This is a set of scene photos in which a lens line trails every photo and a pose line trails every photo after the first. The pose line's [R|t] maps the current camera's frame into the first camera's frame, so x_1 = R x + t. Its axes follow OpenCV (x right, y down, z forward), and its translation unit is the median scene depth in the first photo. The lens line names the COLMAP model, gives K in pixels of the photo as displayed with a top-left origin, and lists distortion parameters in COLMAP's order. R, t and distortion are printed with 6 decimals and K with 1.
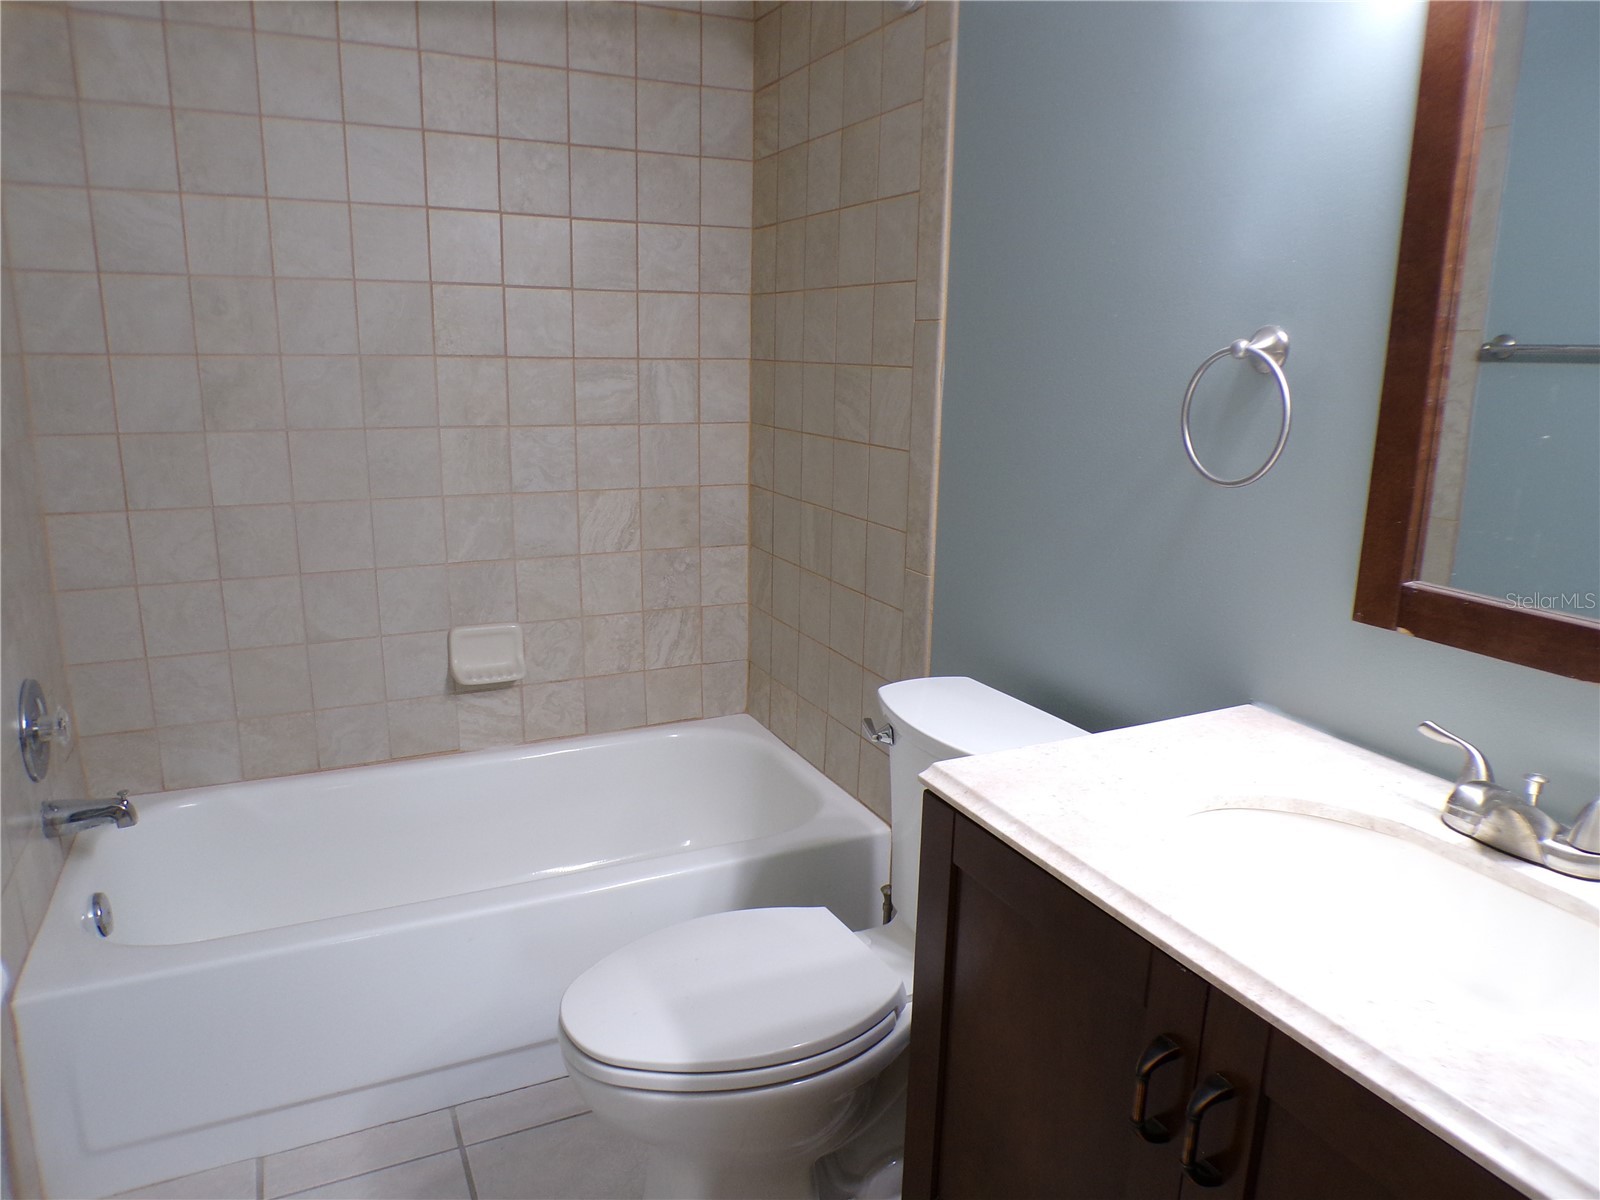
lens RADIAL K [[1064.3, 0, 800.0], [0, 1064.3, 600.0], [0, 0, 1]] dist [-0.034152, 0.001413]
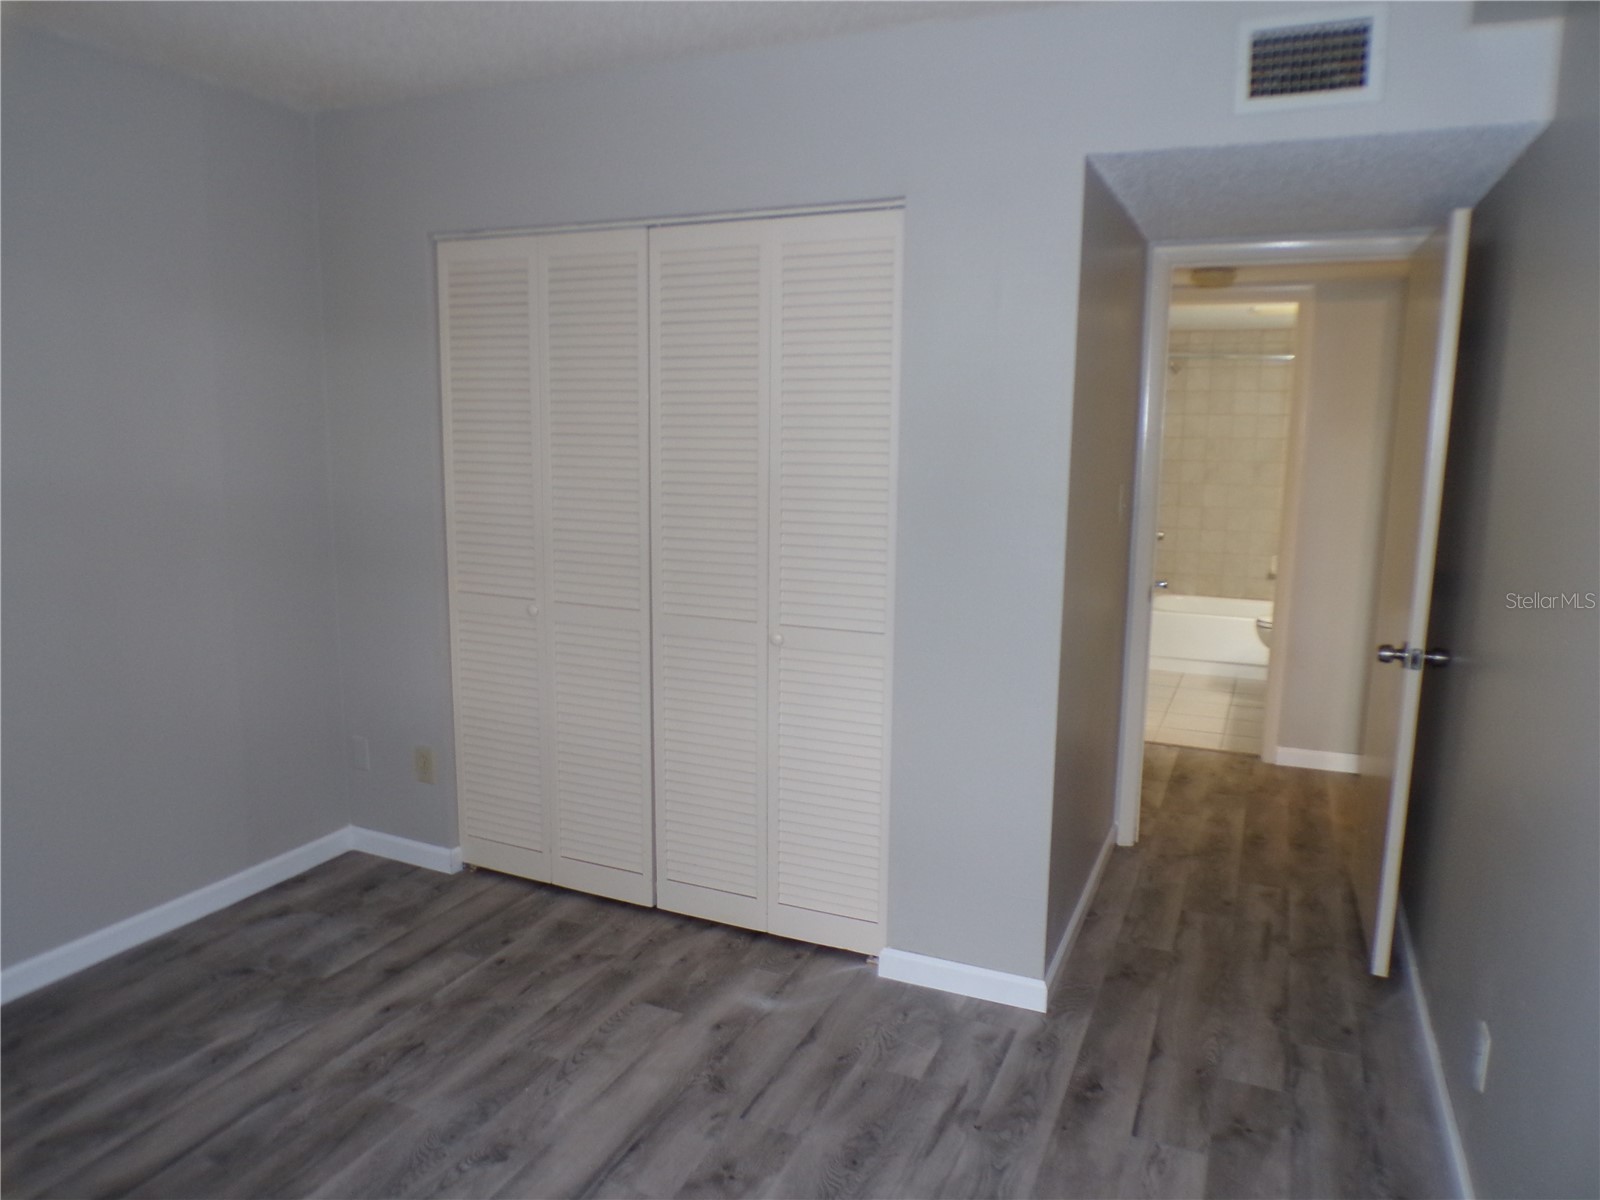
lens RADIAL K [[1064.3, 0, 800.0], [0, 1064.3, 600.0], [0, 0, 1]] dist [-0.034152, 0.001413]
pose [[0.646508, 0.103056, -0.755914, 1.123342], [-0.170746, 0.985246, -0.011711, 0.433775], [0.743554, 0.136640, 0.654566, -1.995776]]
